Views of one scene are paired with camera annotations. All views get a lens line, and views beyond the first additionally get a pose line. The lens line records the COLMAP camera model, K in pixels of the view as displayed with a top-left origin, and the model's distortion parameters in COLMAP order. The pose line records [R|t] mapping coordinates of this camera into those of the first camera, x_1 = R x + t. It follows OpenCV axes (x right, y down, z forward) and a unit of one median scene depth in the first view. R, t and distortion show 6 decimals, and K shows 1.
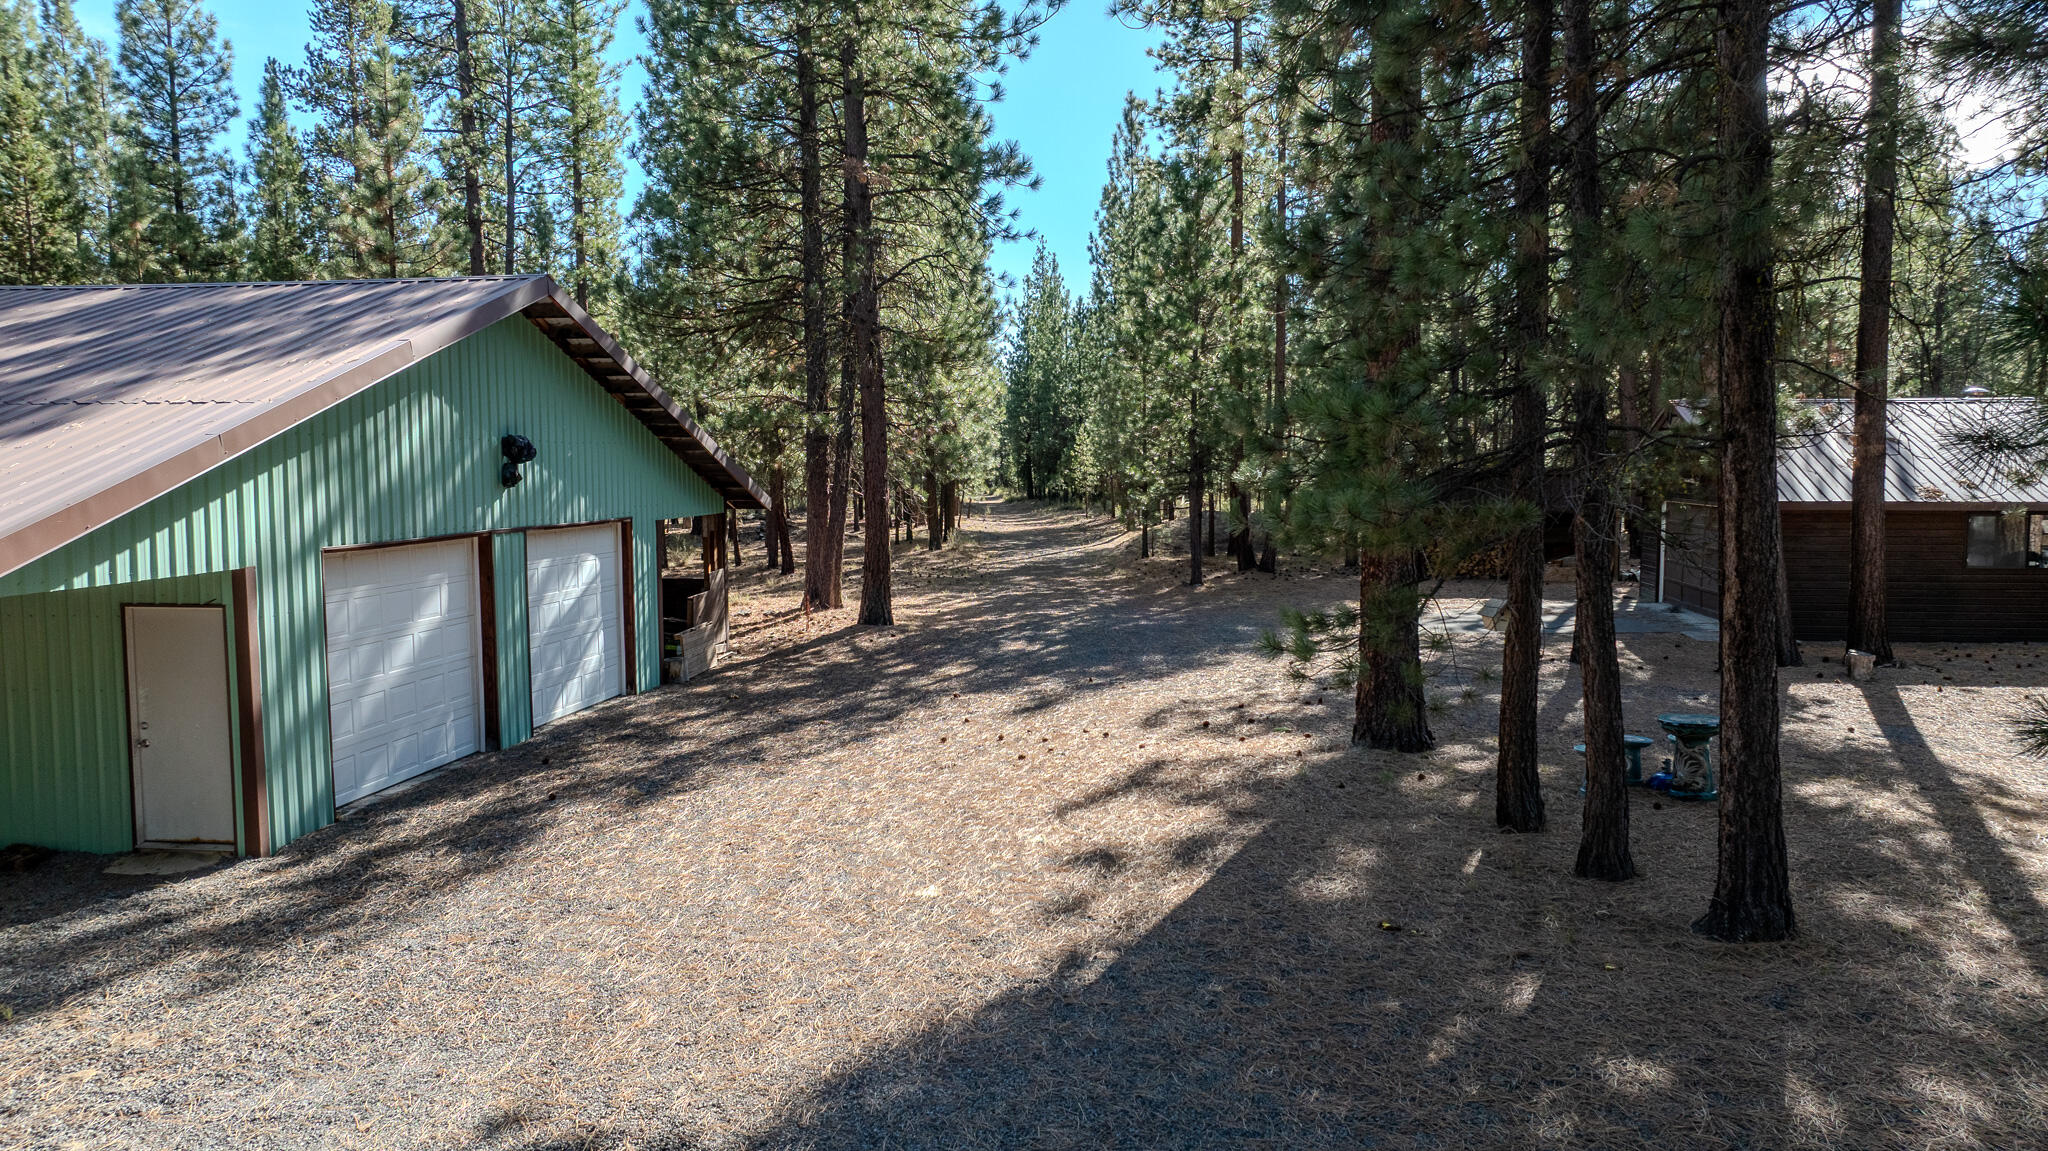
lens RADIAL K [[1464.8, 0, 1025.9], [0, 1464.8, 557.3], [0, 0, 1]] dist [-0.022025, 0.054741]
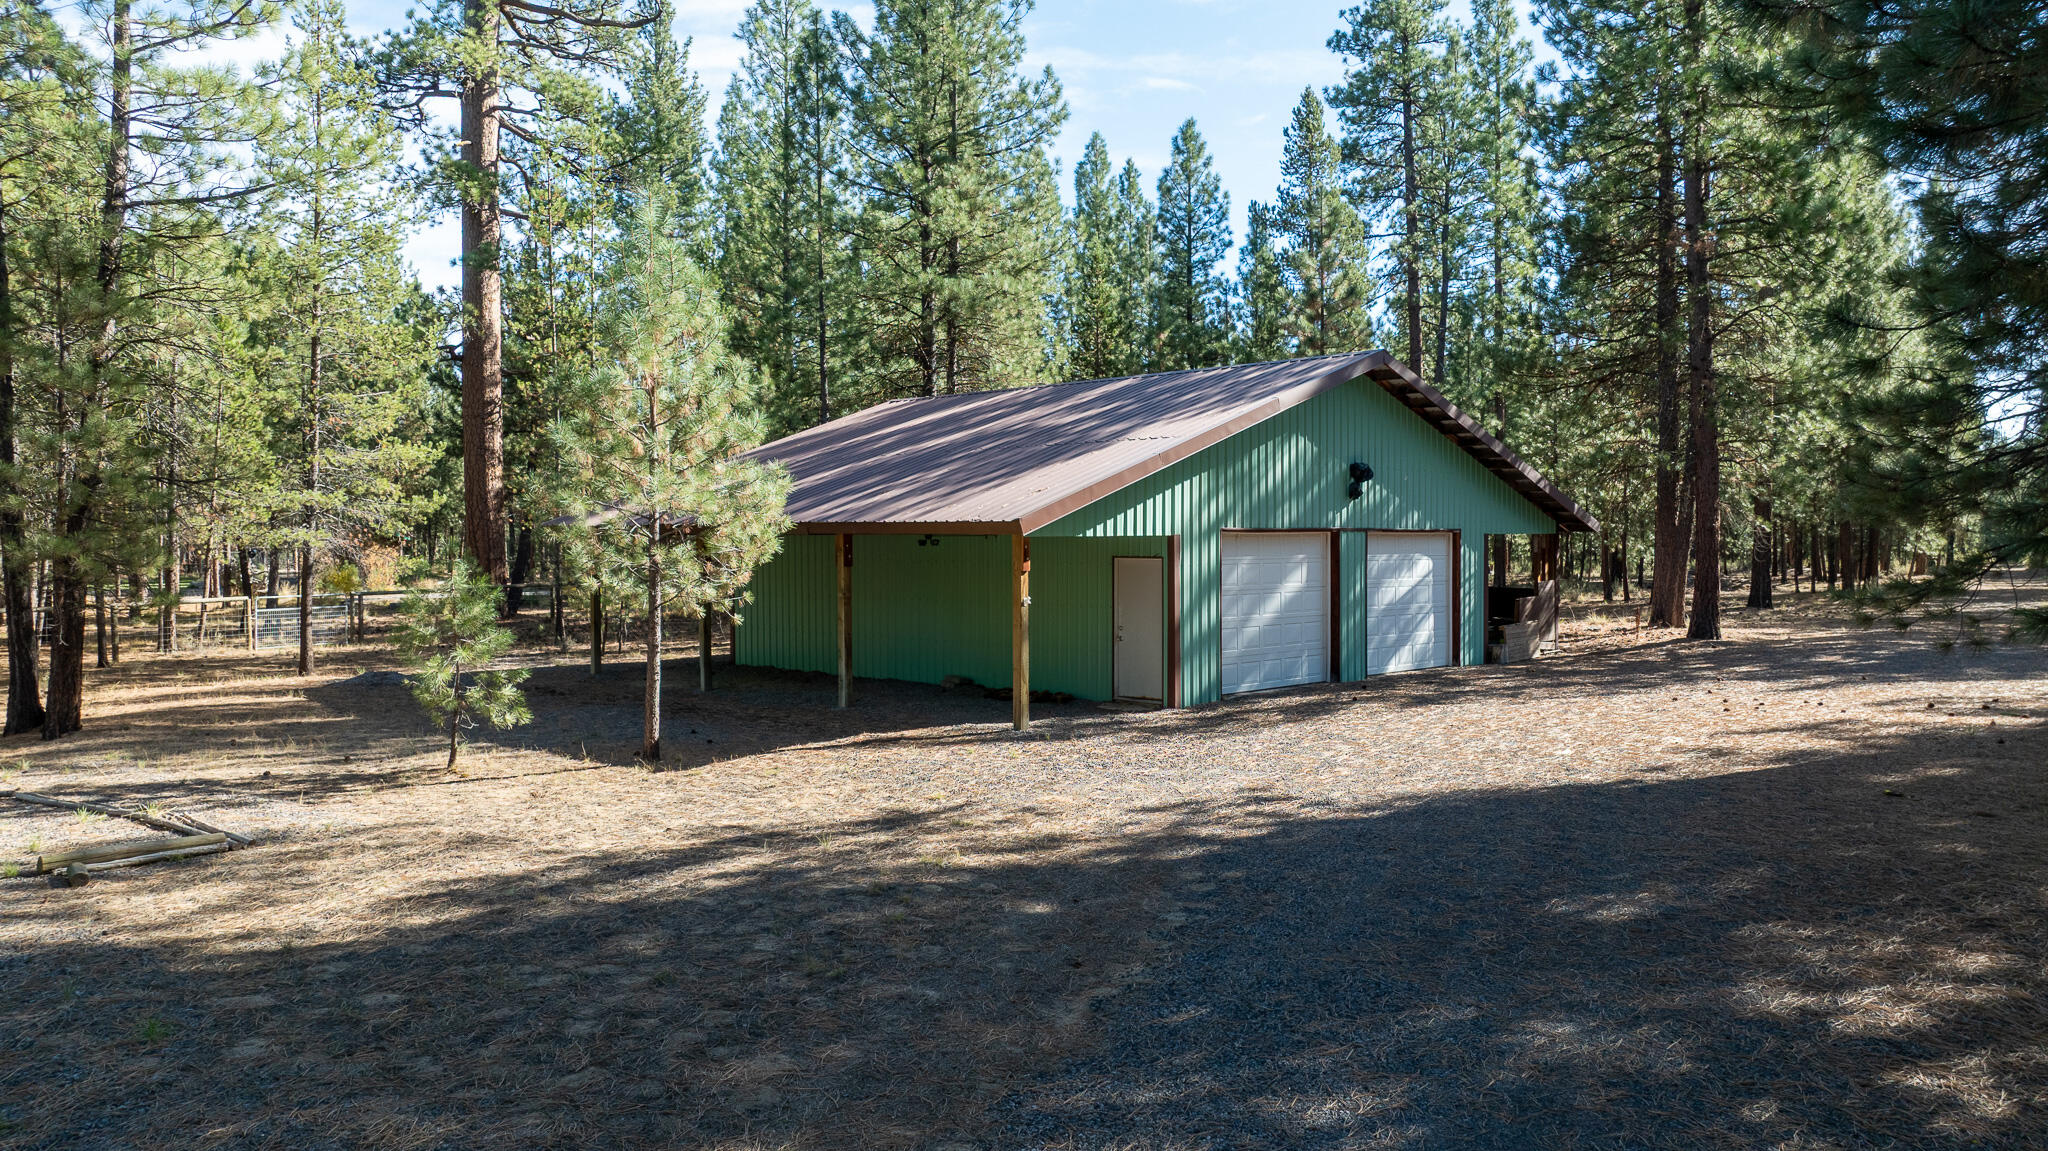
lens RADIAL K [[1464.8, 0, 1002.6], [0, 1464.8, 544.8], [0, 0, 1]] dist [-0.022025, 0.054741]
pose [[0.786739, 0.009005, -0.617220, 0.151914], [-0.045144, 0.998055, -0.042981, 0.043093], [0.615633, 0.061679, 0.785615, -0.192375]]
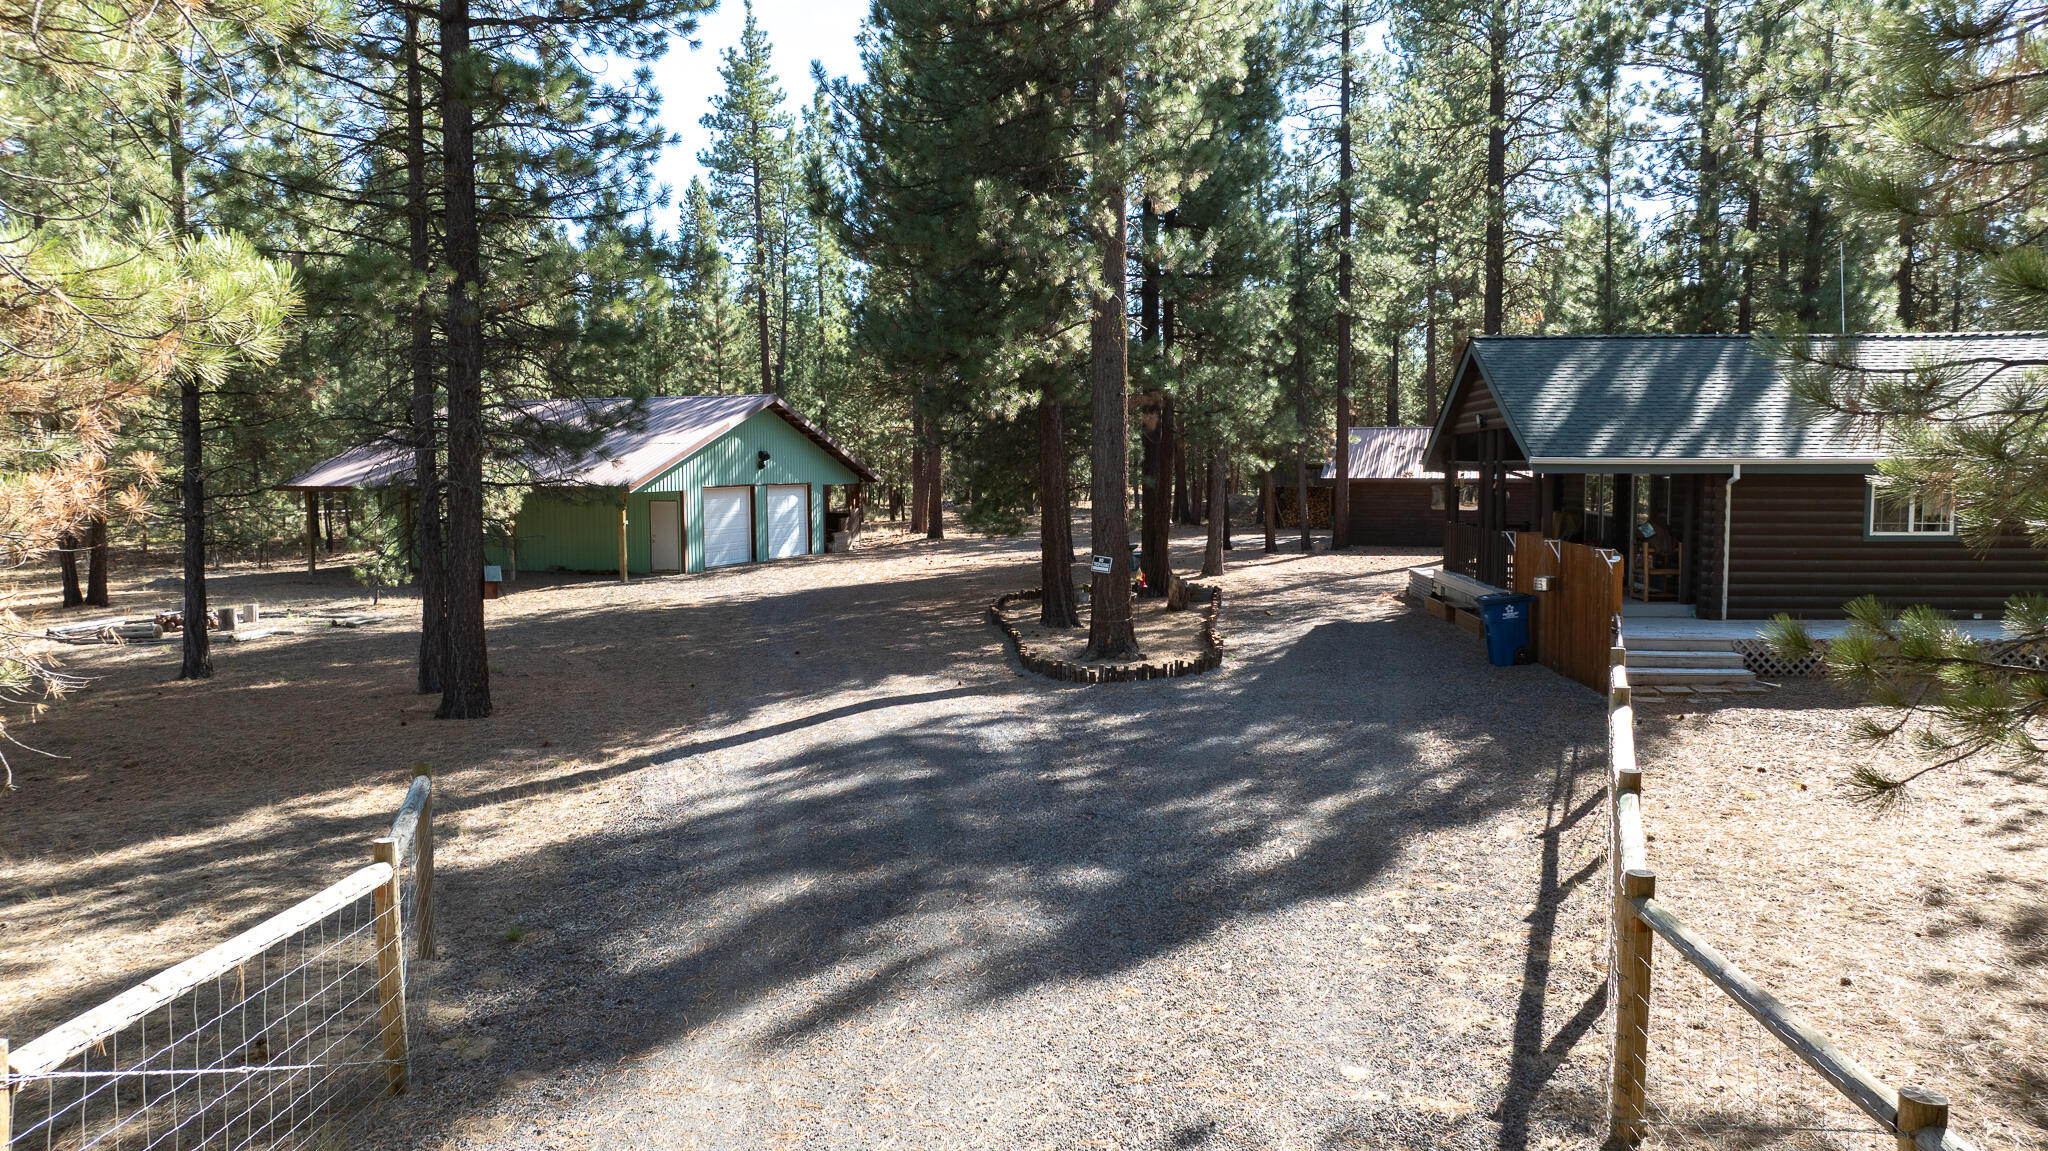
lens RADIAL K [[1464.8, 0, 1033.0], [0, 1464.8, 569.2], [0, 0, 1]] dist [-0.022025, 0.054741]
pose [[0.982263, 0.014428, -0.186955, 0.406982], [-0.013314, 0.999885, 0.007215, 0.069164], [0.187037, -0.004597, 0.982342, -0.984767]]
